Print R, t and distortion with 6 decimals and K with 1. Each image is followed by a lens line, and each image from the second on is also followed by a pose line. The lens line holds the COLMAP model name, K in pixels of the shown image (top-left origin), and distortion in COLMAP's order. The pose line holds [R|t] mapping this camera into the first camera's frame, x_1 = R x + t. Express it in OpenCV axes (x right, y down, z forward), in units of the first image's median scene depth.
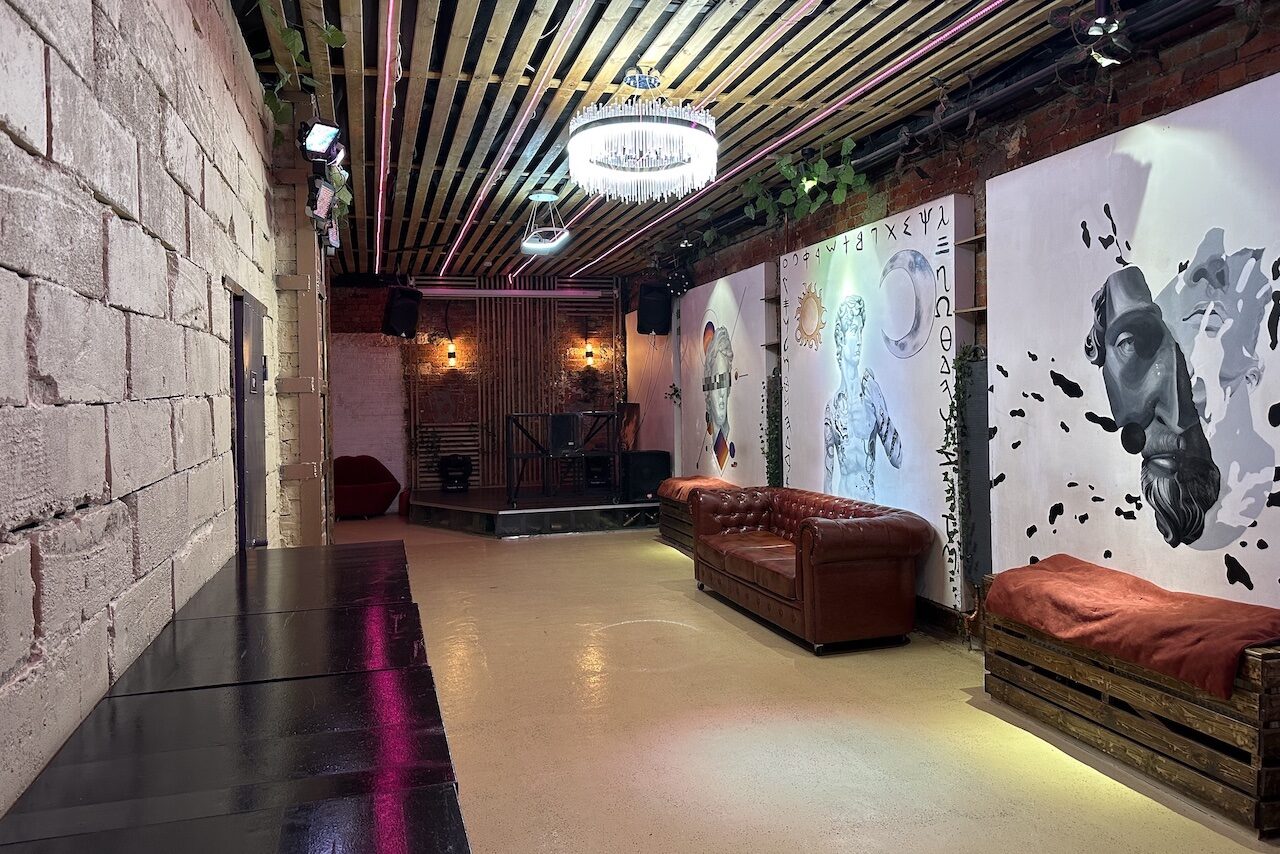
lens RADIAL K [[884.3, 0, 650.3], [0, 884.3, 406.5], [0, 0, 1]] dist [0.116755, -0.165502]
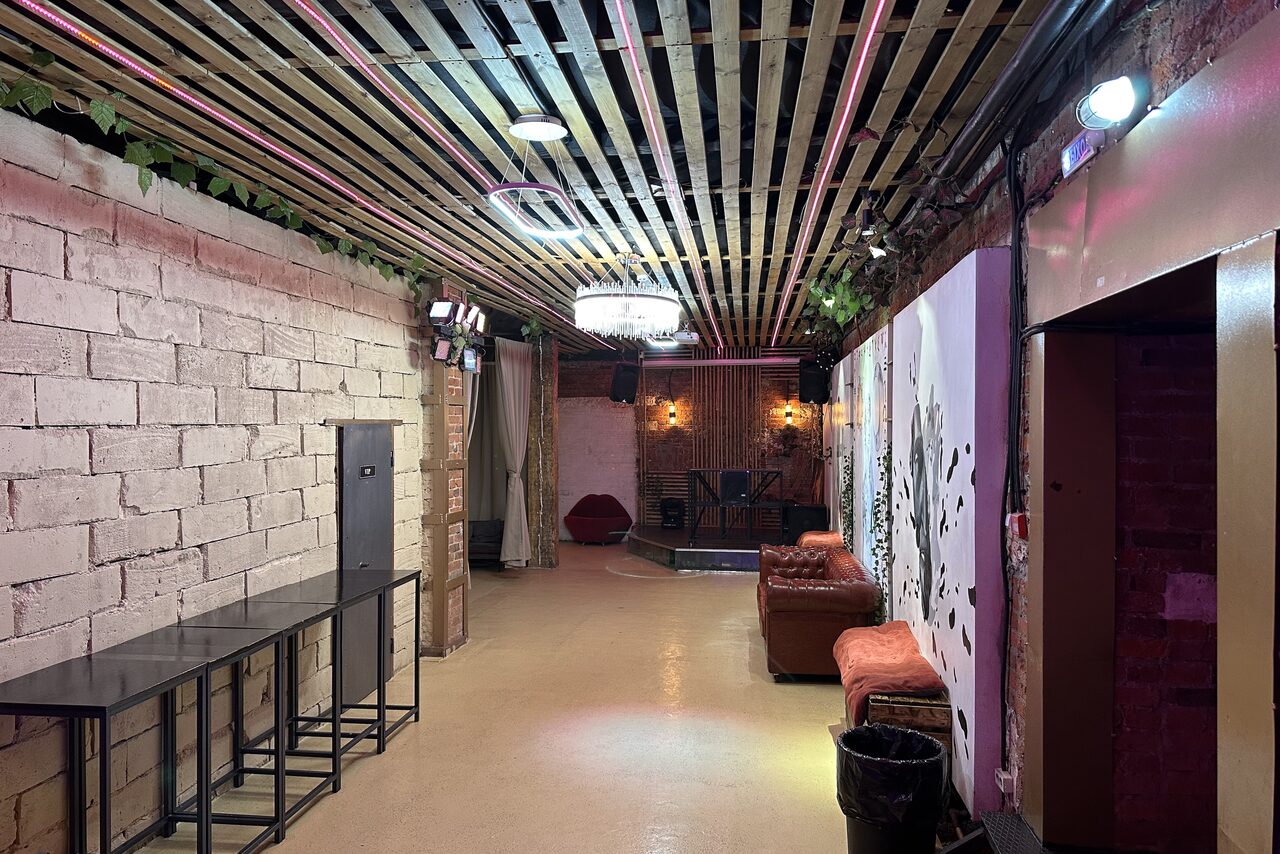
lens RADIAL K [[873.5, 0, 644.2], [0, 873.5, 447.7], [0, 0, 1]] dist [0.115389, -0.155457]
pose [[0.918027, 0.025070, -0.395724, 0.210780], [-0.019821, 0.999653, 0.017348, -0.032997], [0.396021, -0.008082, 0.918206, -0.101642]]
